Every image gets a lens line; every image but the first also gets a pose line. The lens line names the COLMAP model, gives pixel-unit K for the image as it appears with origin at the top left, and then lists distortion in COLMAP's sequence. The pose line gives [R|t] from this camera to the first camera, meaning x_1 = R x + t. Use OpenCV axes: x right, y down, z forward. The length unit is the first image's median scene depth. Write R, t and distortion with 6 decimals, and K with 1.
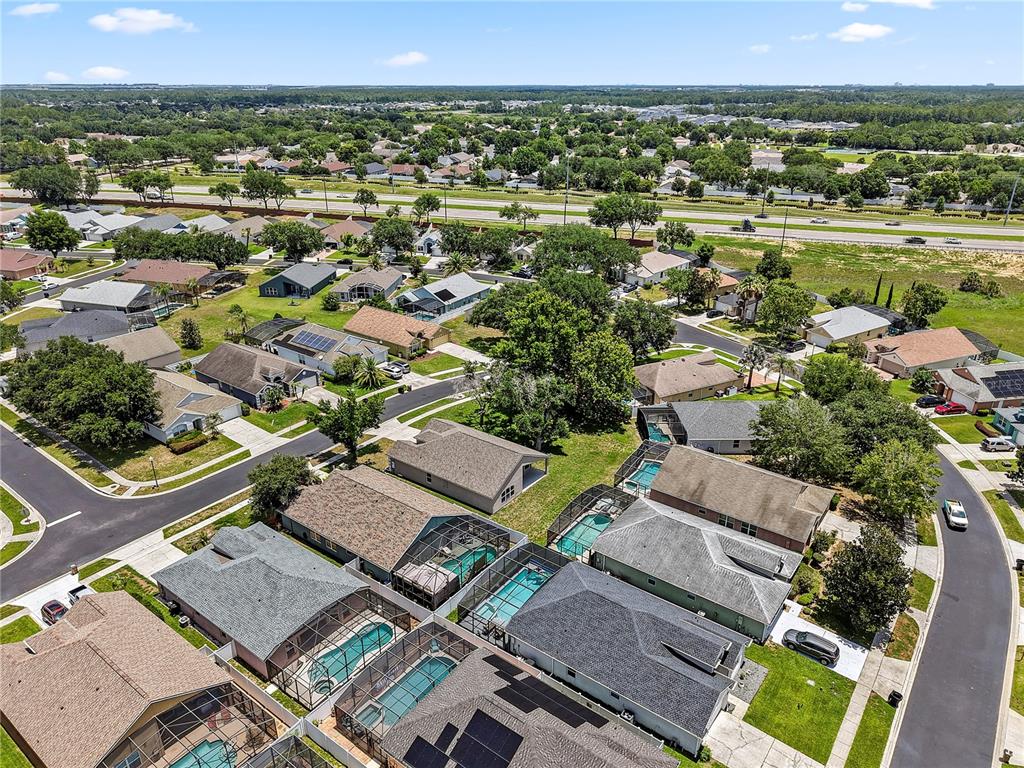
lens RADIAL K [[699.0, 0, 516.2], [0, 699.0, 381.3], [0, 0, 1]] dist [0.038931, -0.052026]
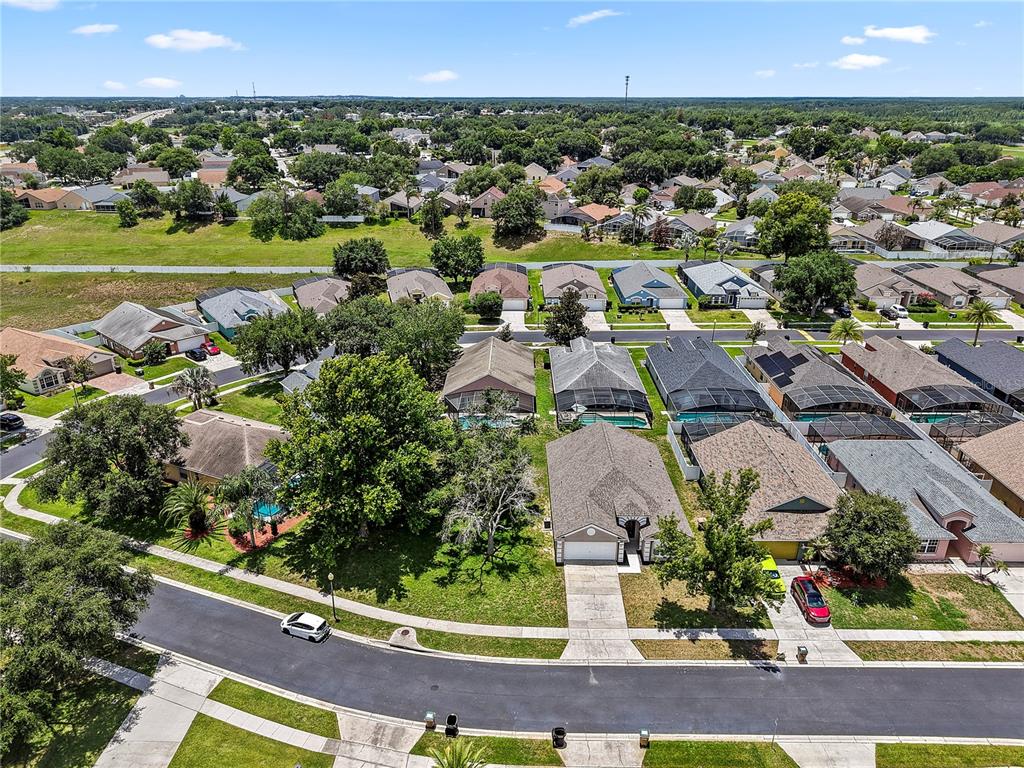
lens RADIAL K [[690.7, 0, 518.7], [0, 690.7, 392.6], [0, 0, 1]] dist [0.008491, -0.004474]
pose [[-0.595502, -0.321605, 0.736171, -0.473210], [0.311283, 0.752410, 0.580502, -0.394550], [-0.740594, 0.574848, -0.347951, 1.137369]]
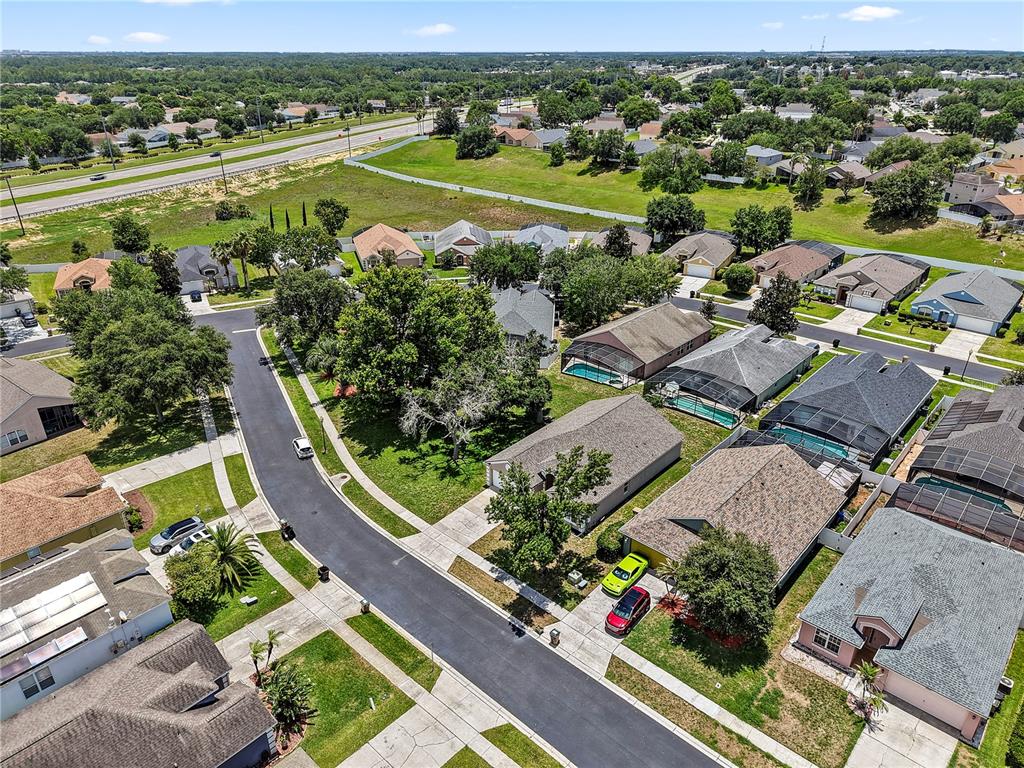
lens RADIAL K [[699.0, 0, 516.2], [0, 699.0, 381.3], [0, 0, 1]] dist [0.038931, -0.052026]
pose [[0.095395, -0.428604, 0.898442, -0.663546], [0.390487, 0.846328, 0.362282, -0.243208], [-0.915653, 0.316270, 0.248100, 0.760229]]
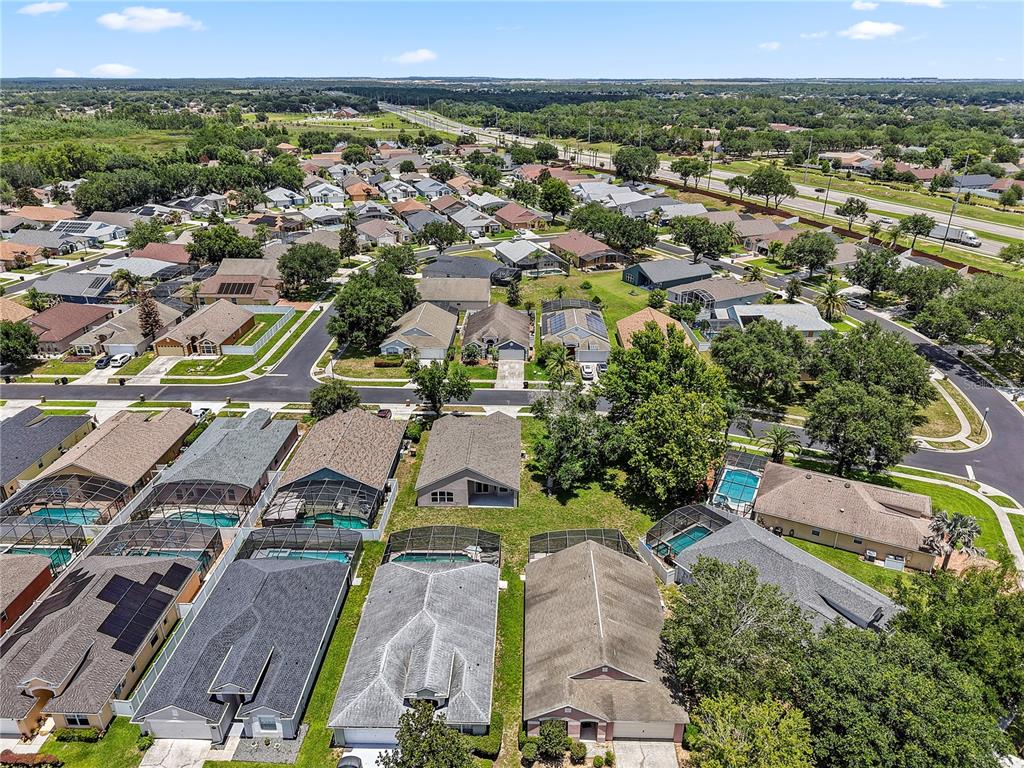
lens RADIAL K [[699.0, 0, 516.2], [0, 699.0, 381.3], [0, 0, 1]] dist [0.038931, -0.052026]
pose [[0.581828, 0.323839, -0.746059, 0.596973], [-0.319217, 0.934629, 0.156744, -0.145069], [0.748048, 0.146957, 0.647169, 0.344885]]
